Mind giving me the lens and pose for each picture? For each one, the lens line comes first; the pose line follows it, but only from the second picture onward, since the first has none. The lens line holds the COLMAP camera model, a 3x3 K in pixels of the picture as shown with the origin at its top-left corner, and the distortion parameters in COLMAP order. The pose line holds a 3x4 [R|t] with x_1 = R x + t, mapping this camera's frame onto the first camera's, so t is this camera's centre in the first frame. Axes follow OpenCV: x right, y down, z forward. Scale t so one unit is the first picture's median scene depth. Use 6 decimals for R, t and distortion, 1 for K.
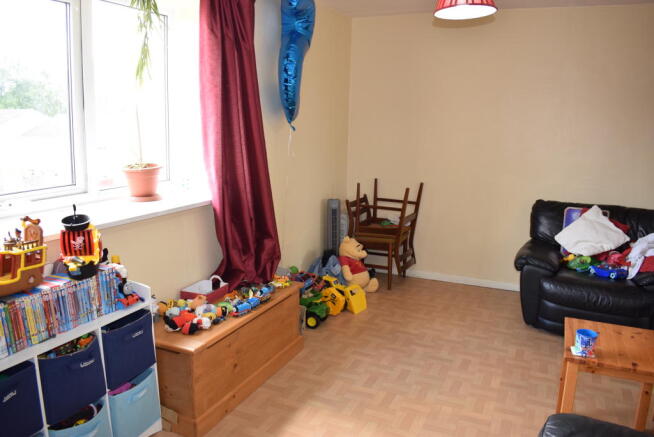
lens RADIAL K [[515.6, 0, 327.7], [0, 515.6, 218.8], [0, 0, 1]] dist [-0.101258, 0.014906]
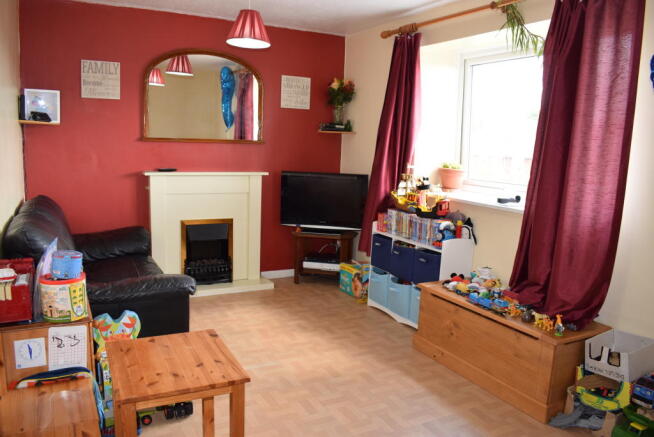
lens RADIAL K [[515.6, 0, 327.7], [0, 515.6, 220.2], [0, 0, 1]] dist [-0.101258, 0.014906]
pose [[-0.611744, 0.105044, -0.784050, 0.957154], [-0.179867, 0.946713, 0.267175, -0.248307], [0.770336, 0.304467, -0.560252, 1.427887]]
